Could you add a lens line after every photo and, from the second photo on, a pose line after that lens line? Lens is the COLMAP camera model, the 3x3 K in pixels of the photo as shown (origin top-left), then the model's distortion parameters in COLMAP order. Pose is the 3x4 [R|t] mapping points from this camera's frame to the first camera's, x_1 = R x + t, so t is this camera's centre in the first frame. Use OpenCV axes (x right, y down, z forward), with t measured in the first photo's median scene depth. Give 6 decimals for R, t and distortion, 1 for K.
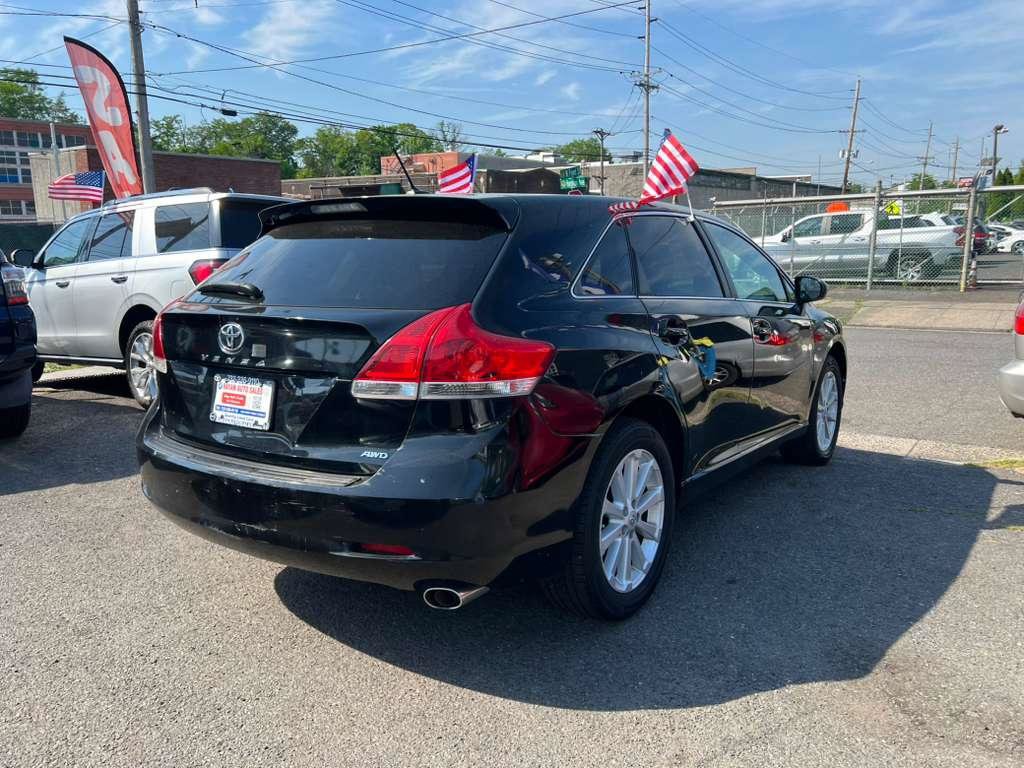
lens RADIAL K [[778.5, 0, 513.2], [0, 778.5, 381.9], [0, 0, 1]] dist [0.038006, -0.046217]
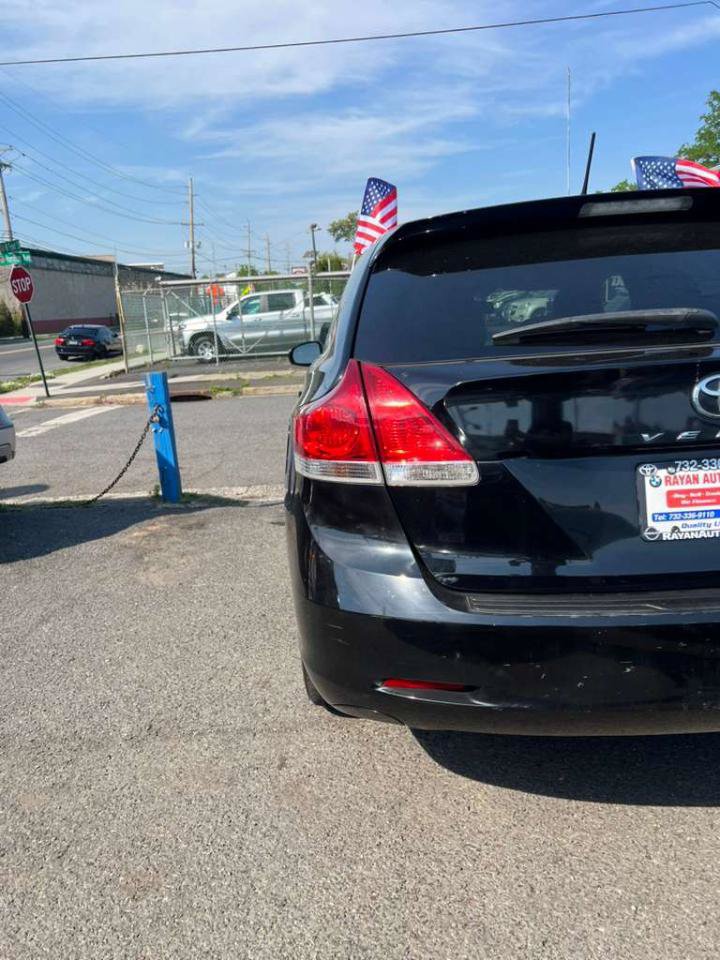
lens RADIAL K [[729.8, 0, 353.3], [0, 729.8, 482.2], [0, 0, 1]] dist [0.038006, -0.046217]
pose [[0.808215, -0.154305, 0.568312, -0.890667], [0.137602, 0.987829, 0.072521, -0.068811], [-0.572585, 0.019588, 0.819611, 0.661120]]
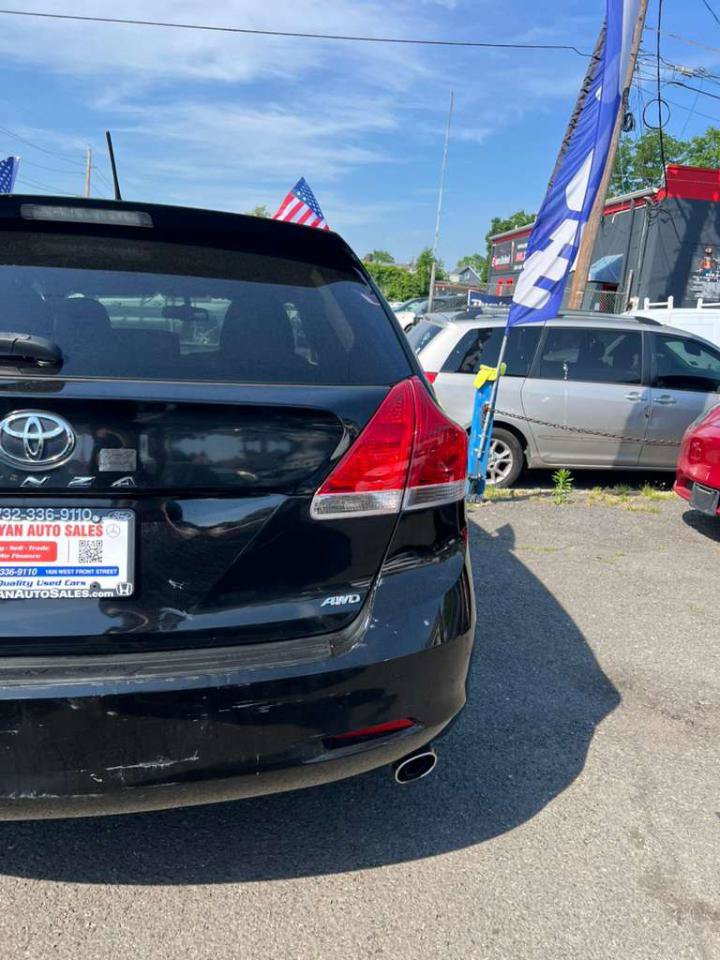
lens RADIAL K [[729.8, 0, 361.7], [0, 729.8, 478.4], [0, 0, 1]] dist [0.038006, -0.046217]
pose [[0.721256, -0.094361, 0.686211, -0.504024], [0.053259, 0.995299, 0.080886, -0.054078], [-0.690618, -0.021793, 0.722891, 0.446605]]
